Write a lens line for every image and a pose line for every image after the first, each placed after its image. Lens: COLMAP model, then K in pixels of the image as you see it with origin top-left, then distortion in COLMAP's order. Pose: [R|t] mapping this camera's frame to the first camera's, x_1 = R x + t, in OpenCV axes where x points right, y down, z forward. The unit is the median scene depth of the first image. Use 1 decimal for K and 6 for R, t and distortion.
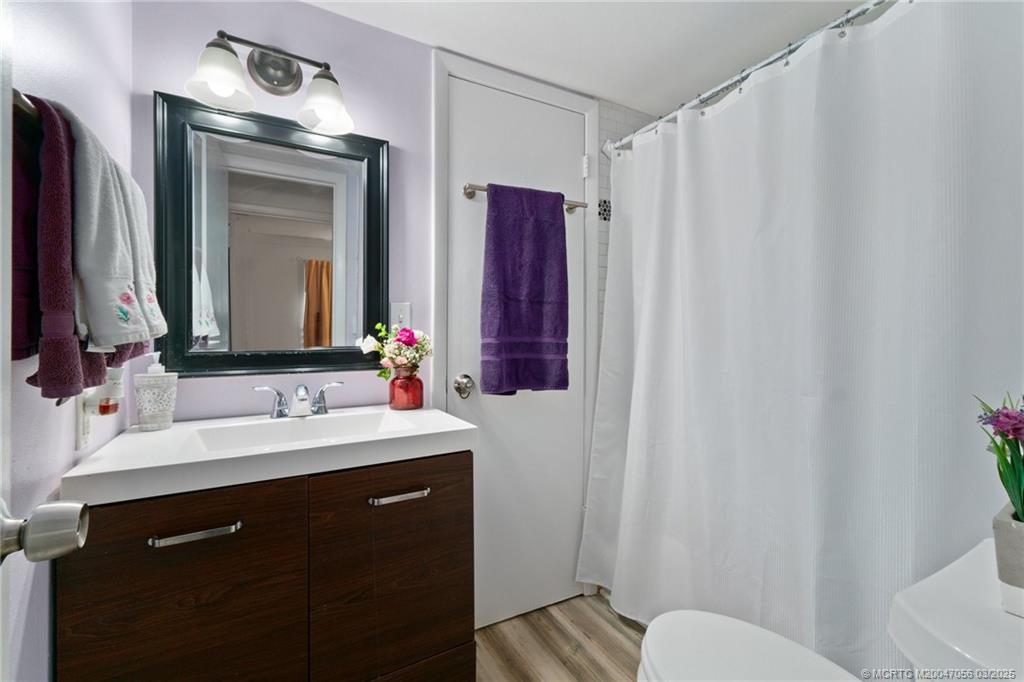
lens RADIAL K [[439.5, 0, 517.9], [0, 439.5, 340.5], [0, 0, 1]] dist [0.002511, 0.000093]
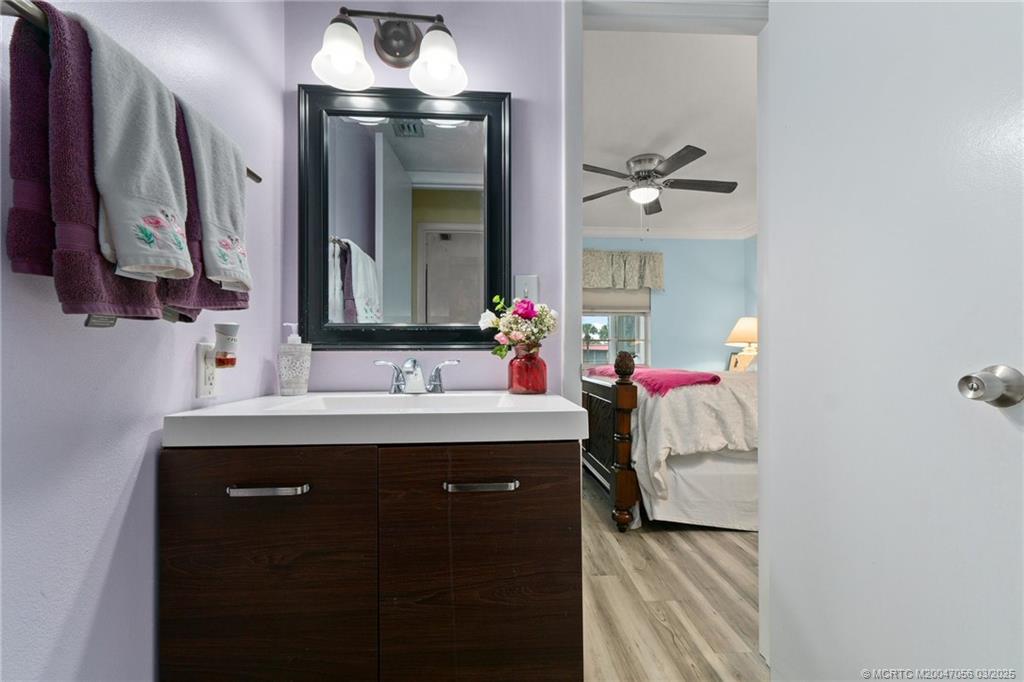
lens RADIAL K [[435.8, 0, 512.5], [0, 435.8, 354.6], [0, 0, 1]] dist [0.002039, 0.000215]
pose [[0.896030, -0.001654, -0.443991, 0.113724], [-0.004796, 0.999899, -0.013403, 0.100836], [0.443968, 0.014138, 0.895931, 0.249763]]
